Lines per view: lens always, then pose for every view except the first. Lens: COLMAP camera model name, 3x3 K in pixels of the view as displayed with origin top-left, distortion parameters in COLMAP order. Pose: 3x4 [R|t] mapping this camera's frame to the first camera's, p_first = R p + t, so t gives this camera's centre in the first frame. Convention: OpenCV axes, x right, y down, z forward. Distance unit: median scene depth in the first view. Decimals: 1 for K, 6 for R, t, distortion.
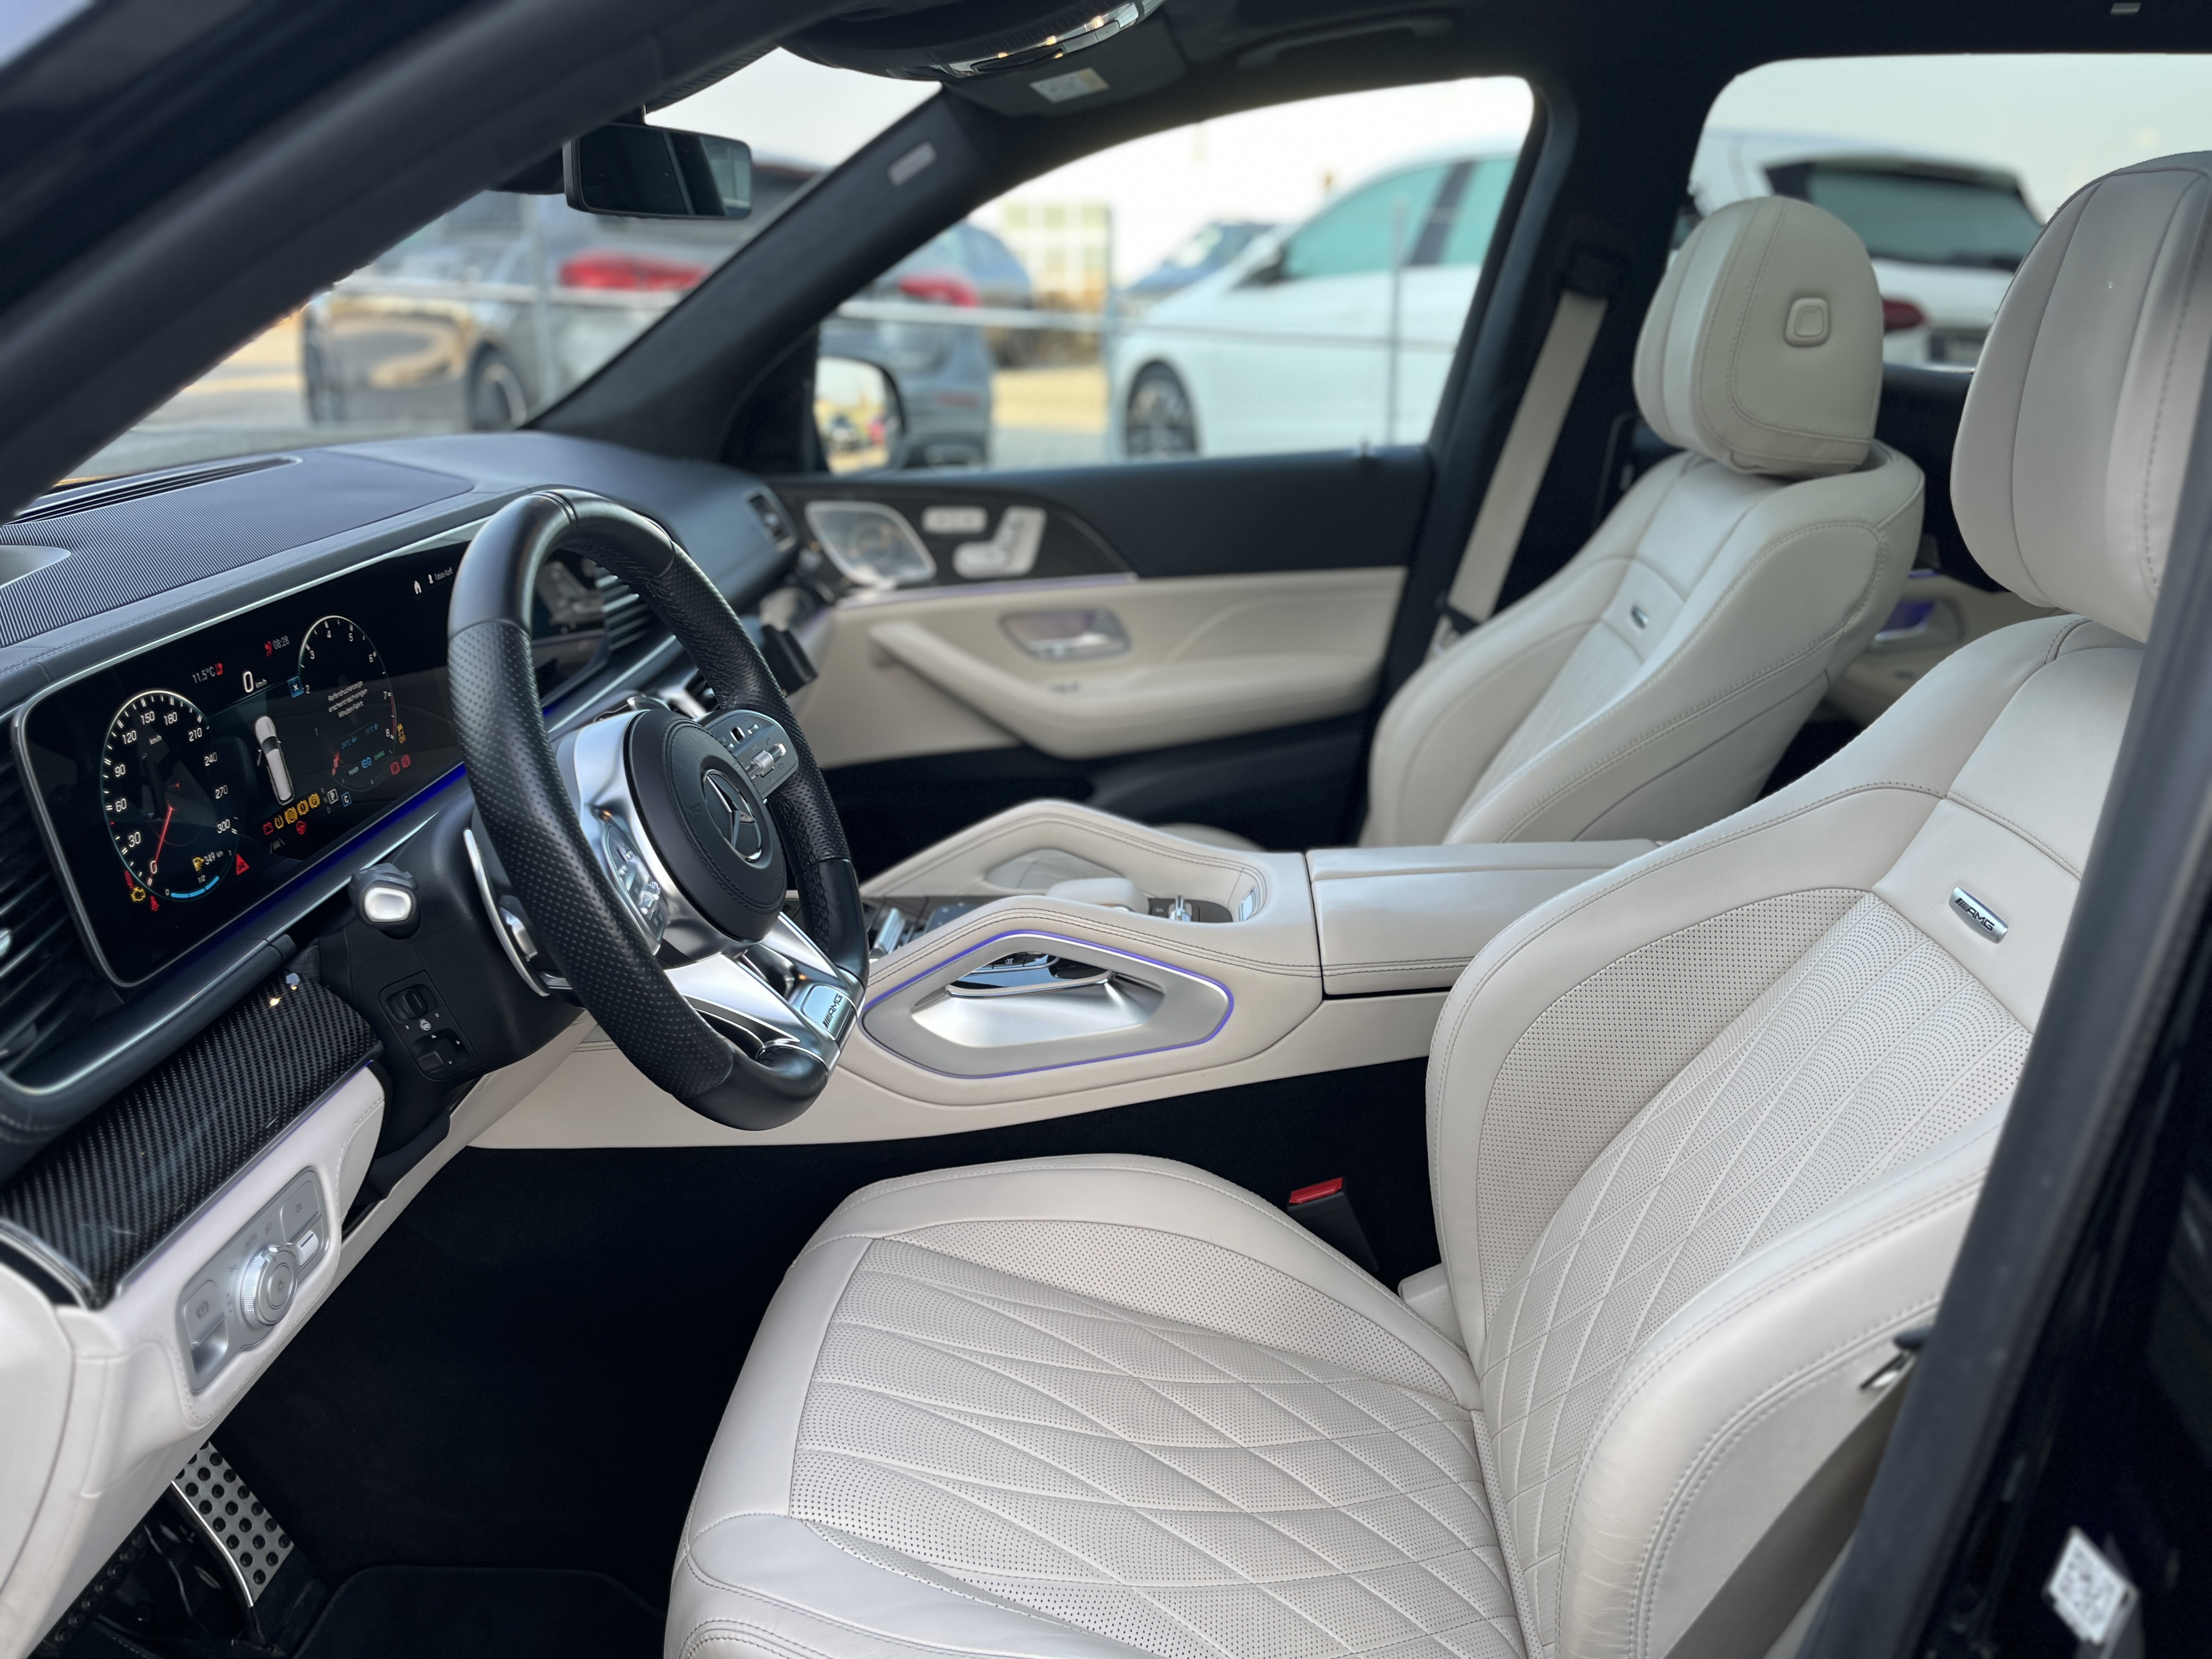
lens RADIAL K [[1693.6, 0, 1108.7], [0, 1693.6, 826.7], [0, 0, 1]] dist [0.055434, -0.054180]
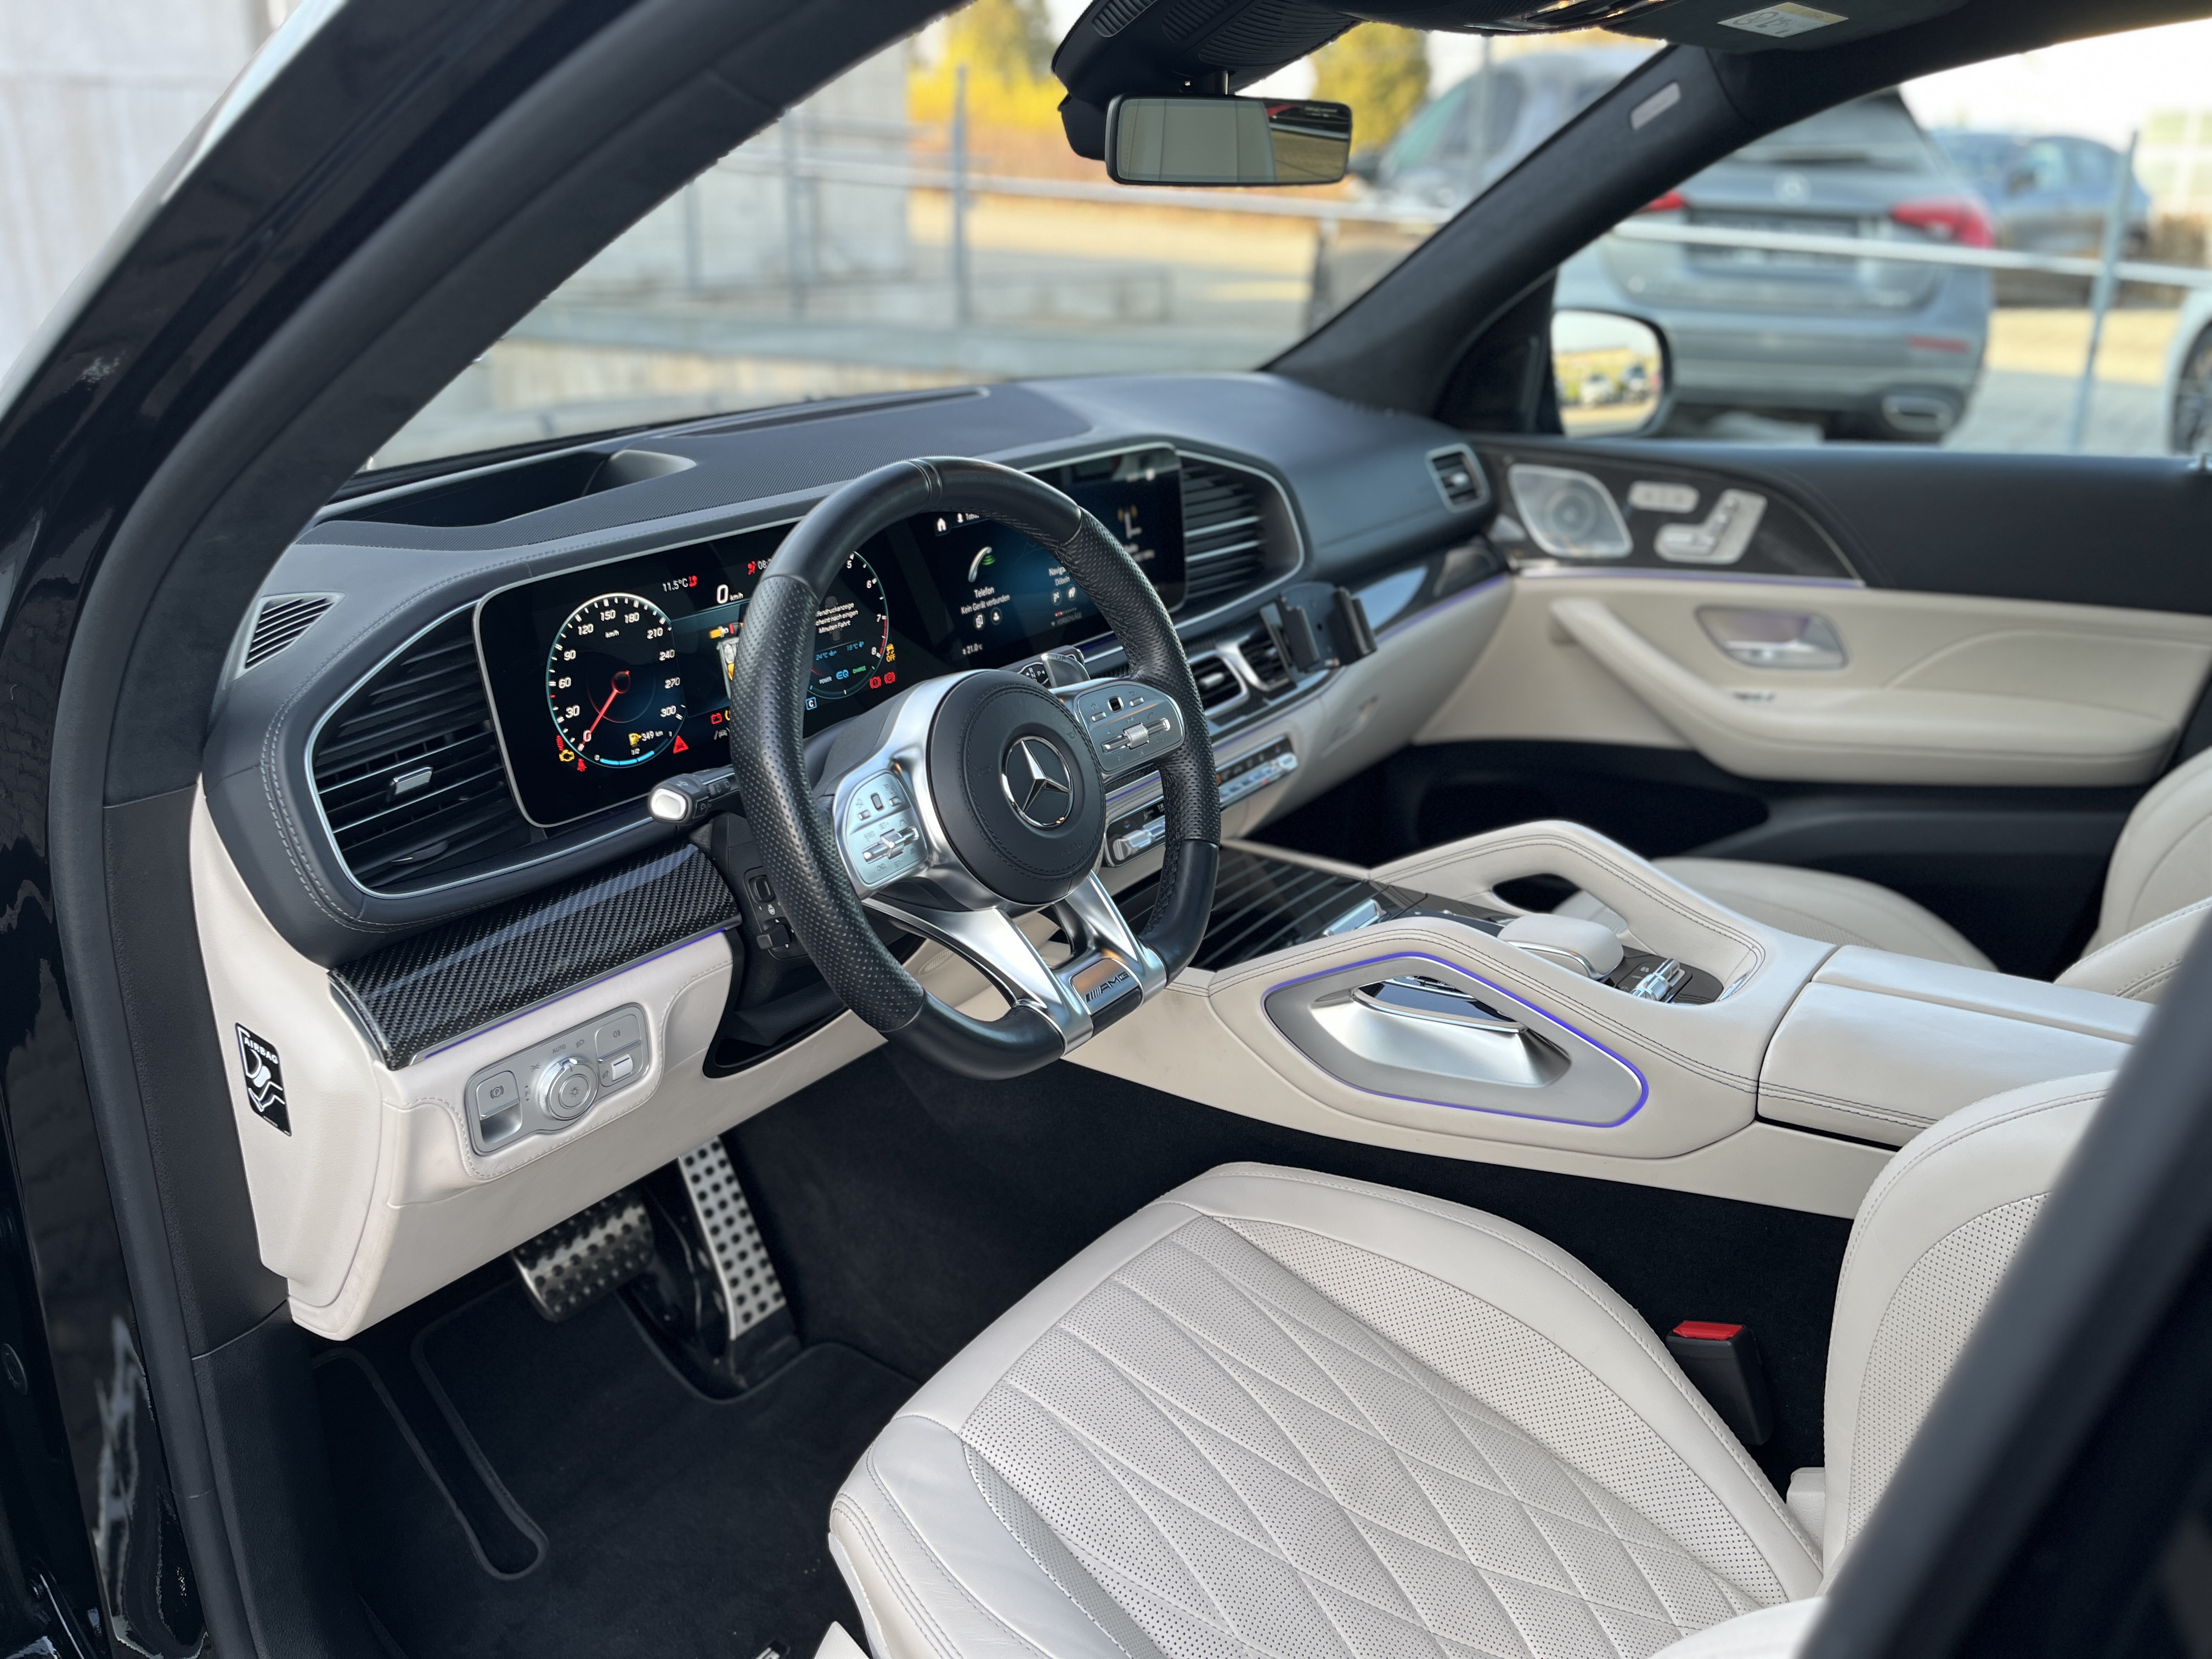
lens RADIAL K [[1693.6, 0, 1097.9], [0, 1693.6, 831.2], [0, 0, 1]] dist [0.055434, -0.054180]
pose [[0.834072, 0.205240, -0.512054, 0.304461], [-0.180571, 0.978654, 0.098133, -0.074603], [0.521265, 0.010612, 0.853329, 0.112257]]
